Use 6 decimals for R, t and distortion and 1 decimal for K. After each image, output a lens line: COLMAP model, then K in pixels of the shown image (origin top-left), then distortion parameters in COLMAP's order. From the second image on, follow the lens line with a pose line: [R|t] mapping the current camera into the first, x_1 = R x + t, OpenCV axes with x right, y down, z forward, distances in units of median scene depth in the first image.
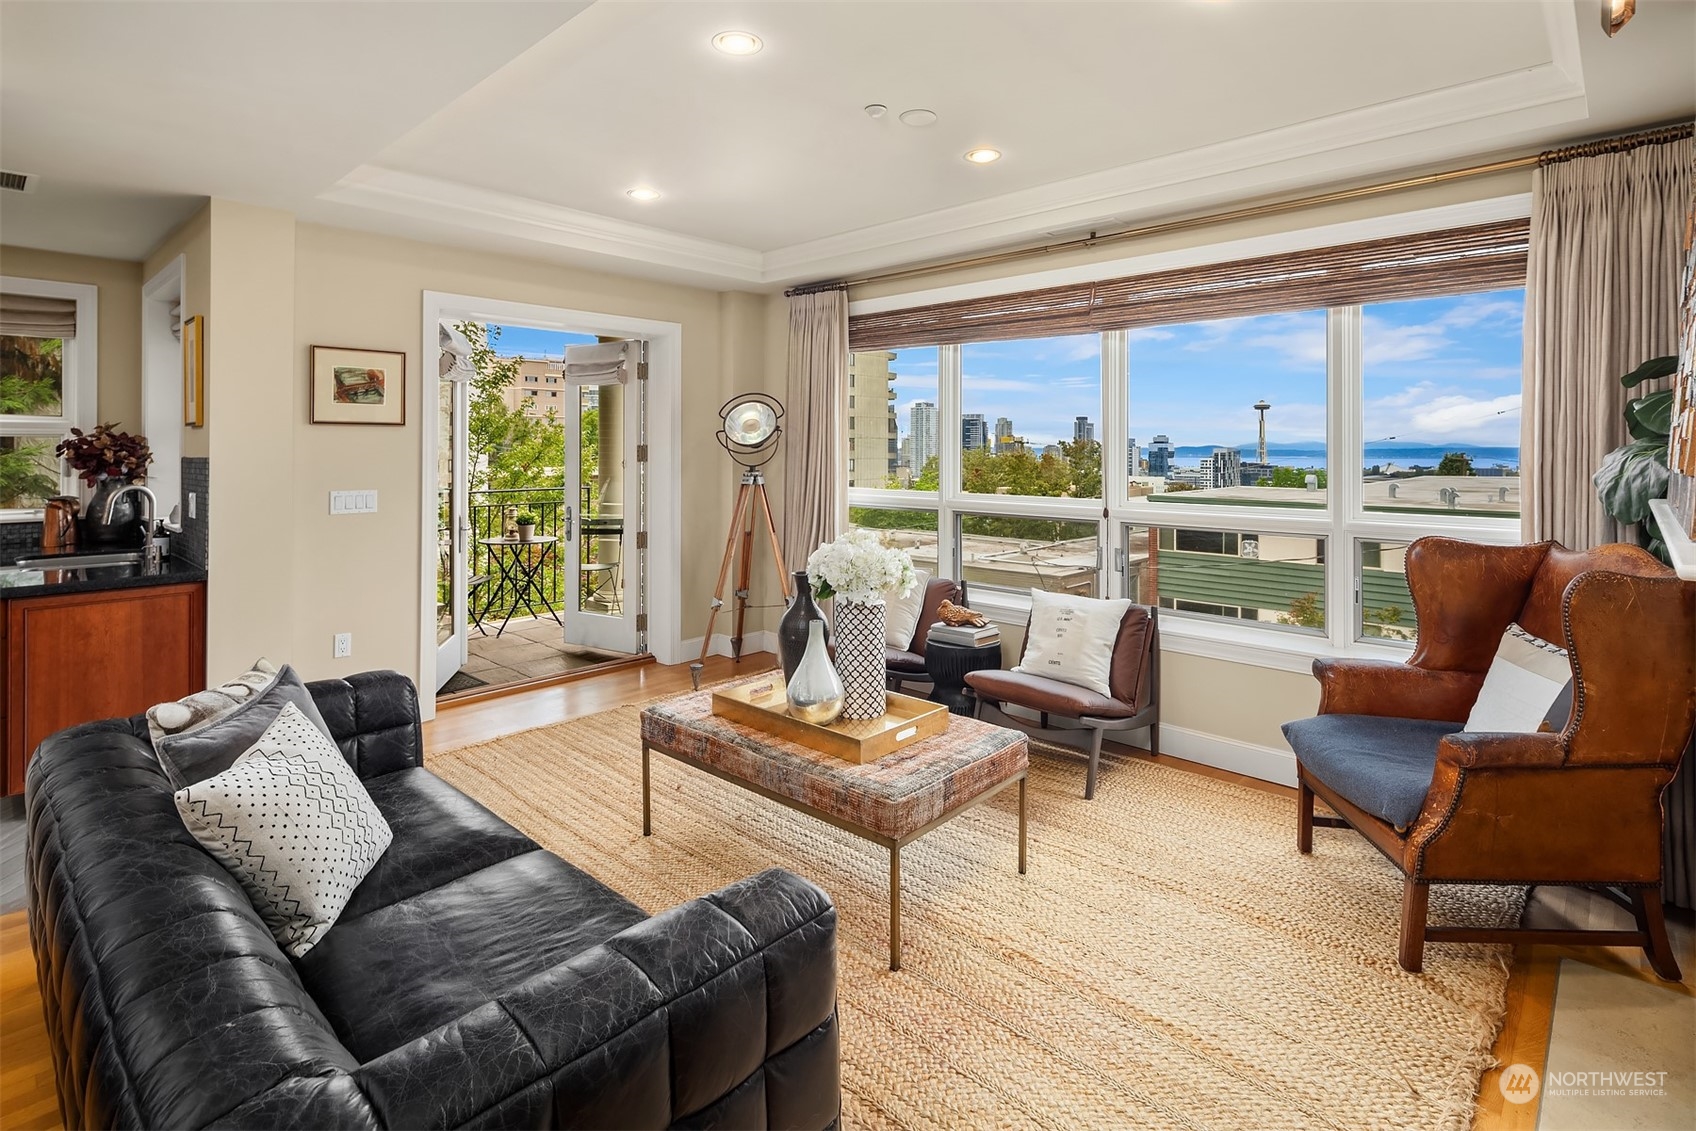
lens RADIAL K [[833.7, 0, 837.4], [0, 833.7, 445.7], [0, 0, 1]] dist [0.001008, -0.002817]
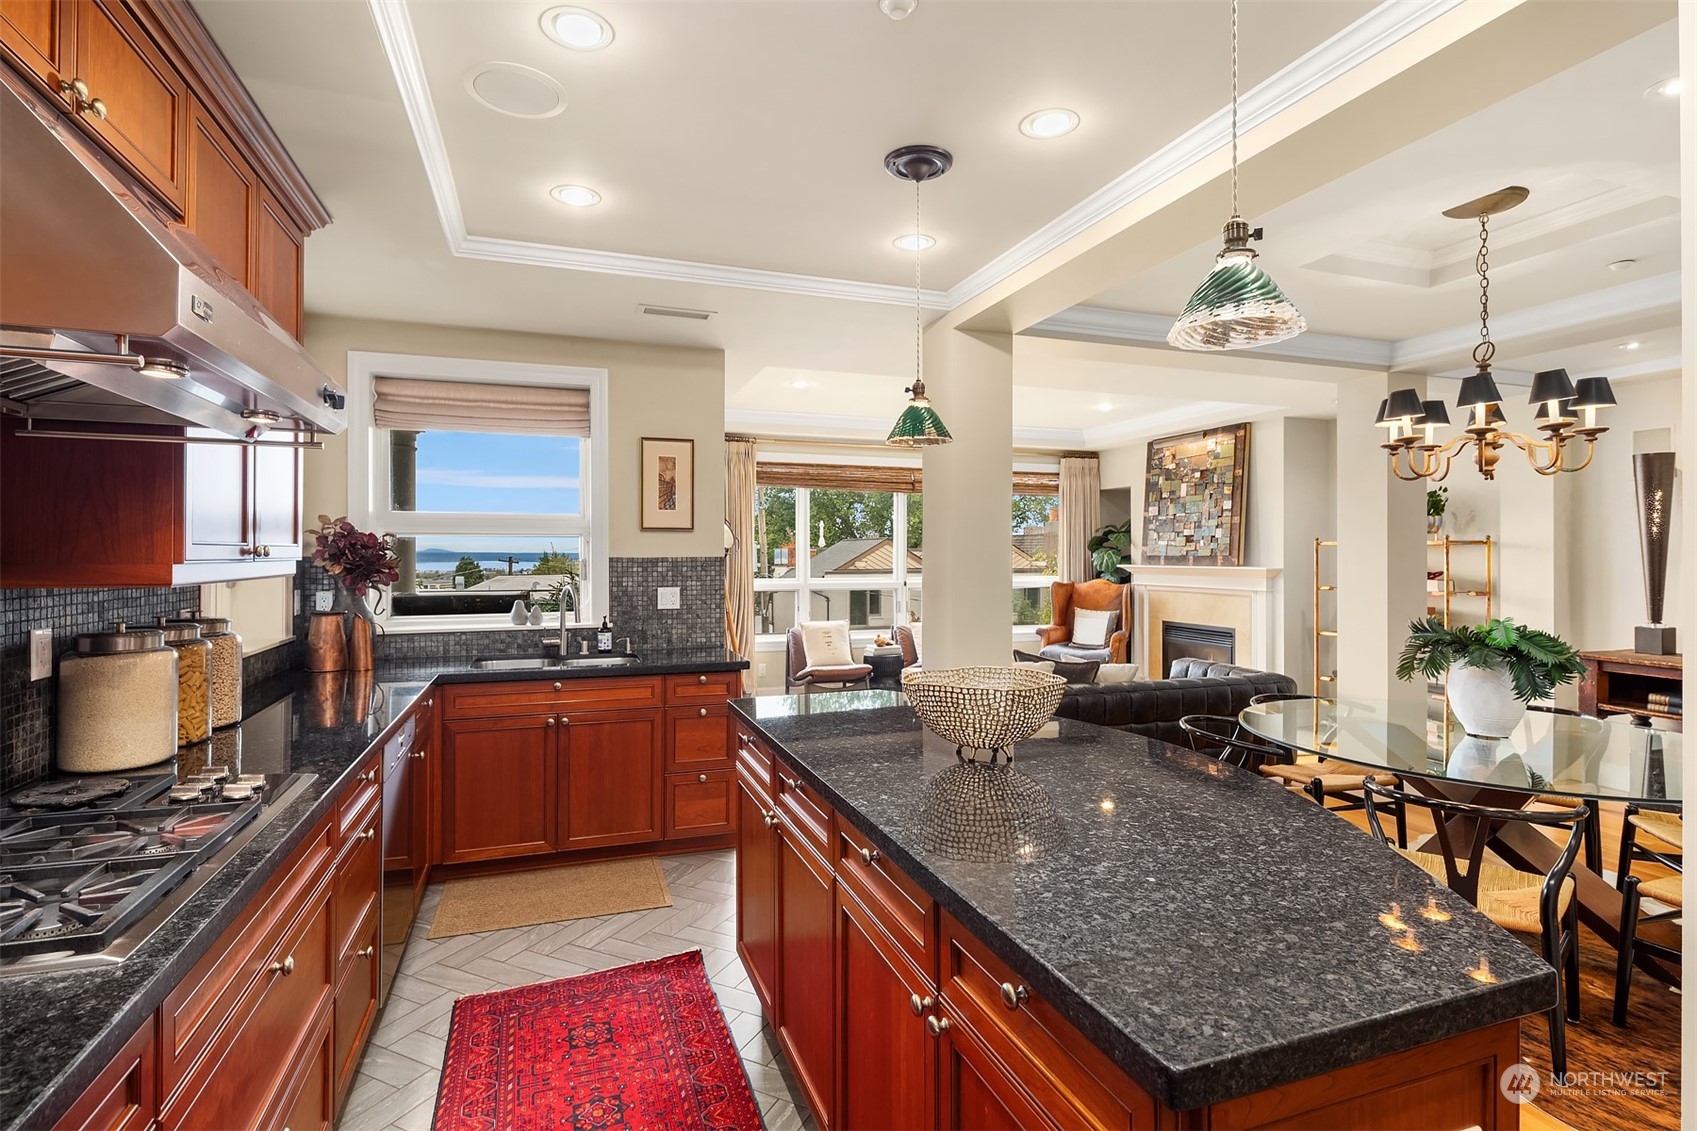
lens RADIAL K [[834.1, 0, 840.9], [0, 834.1, 548.0], [0, 0, 1]] dist [0.001008, -0.002817]
pose [[0.466072, 0.005594, 0.884729, -1.907534], [-0.002536, 0.999984, -0.004986, 0.008301], [-0.884743, 0.000080, 0.466079, 0.267534]]
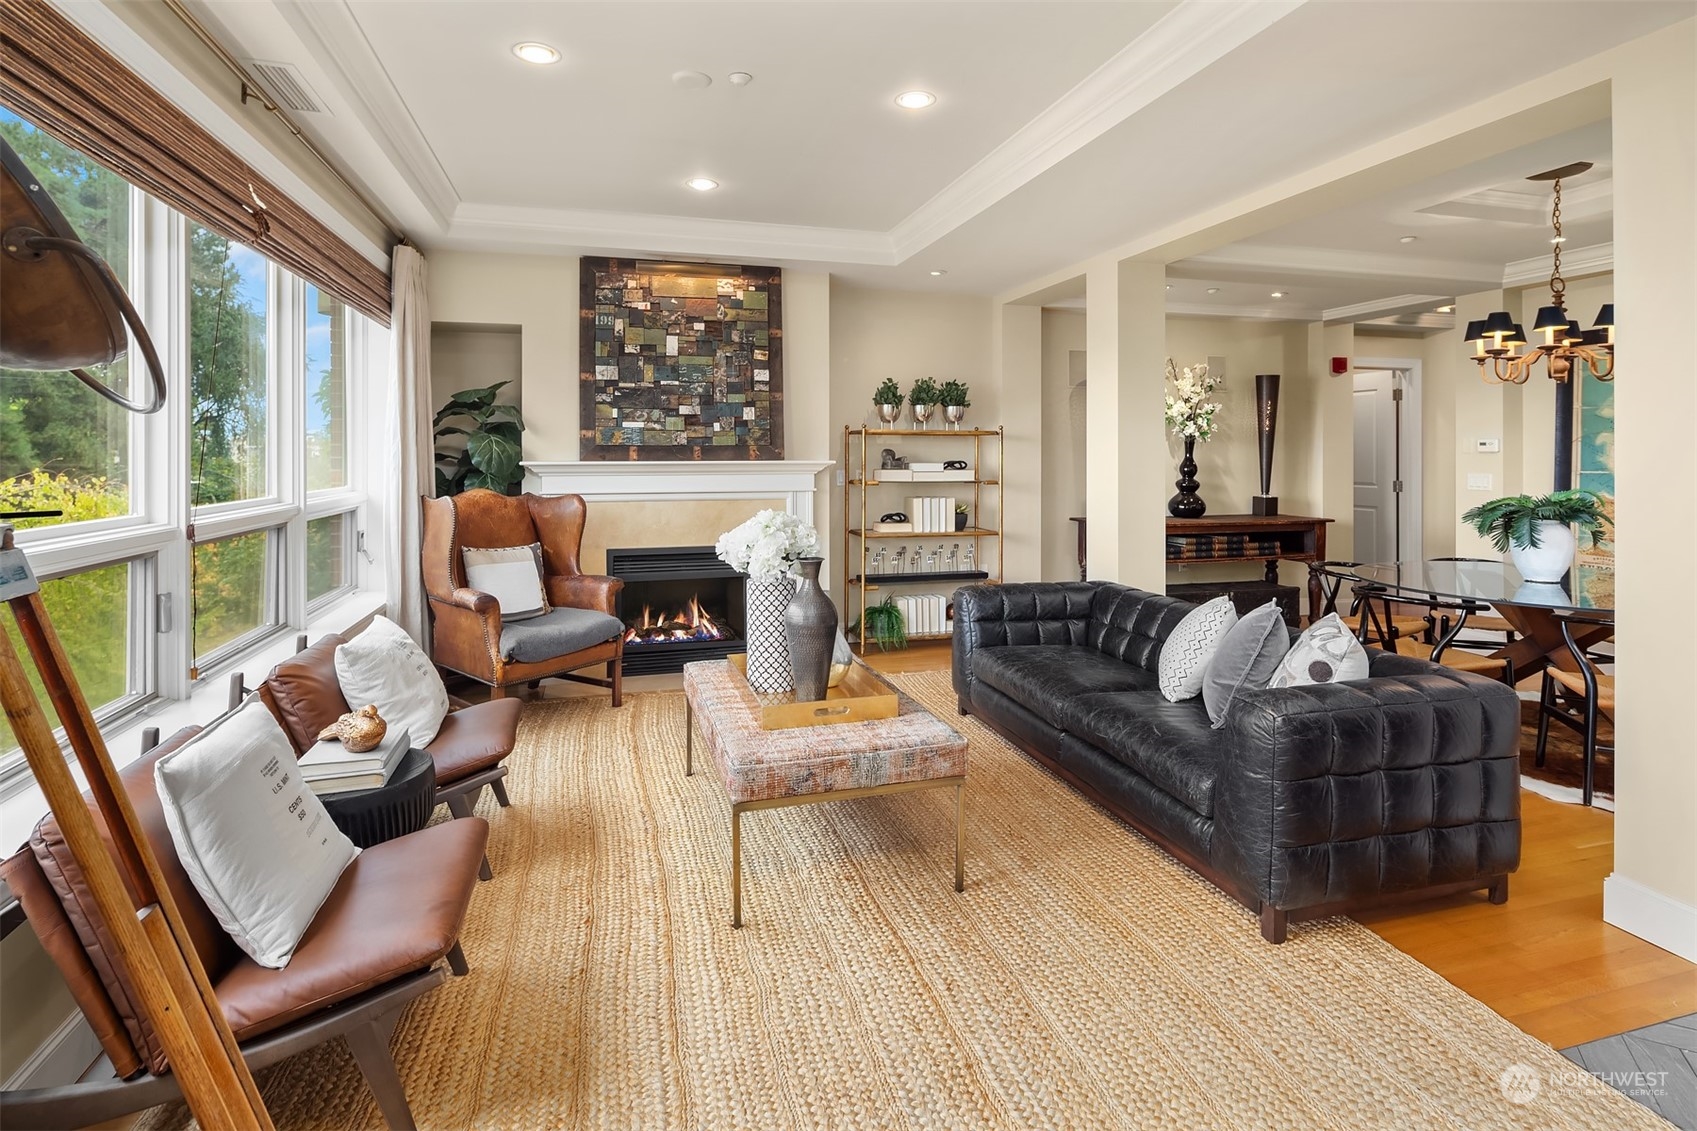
lens RADIAL K [[834.1, 0, 838.3], [0, 834.1, 448.6], [0, 0, 1]] dist [0.001008, -0.002817]
pose [[-0.856995, -0.001098, 0.515324, -0.500317], [-0.003679, 0.999985, -0.003987, 0.026156], [-0.515312, -0.005313, -0.856986, 1.621185]]
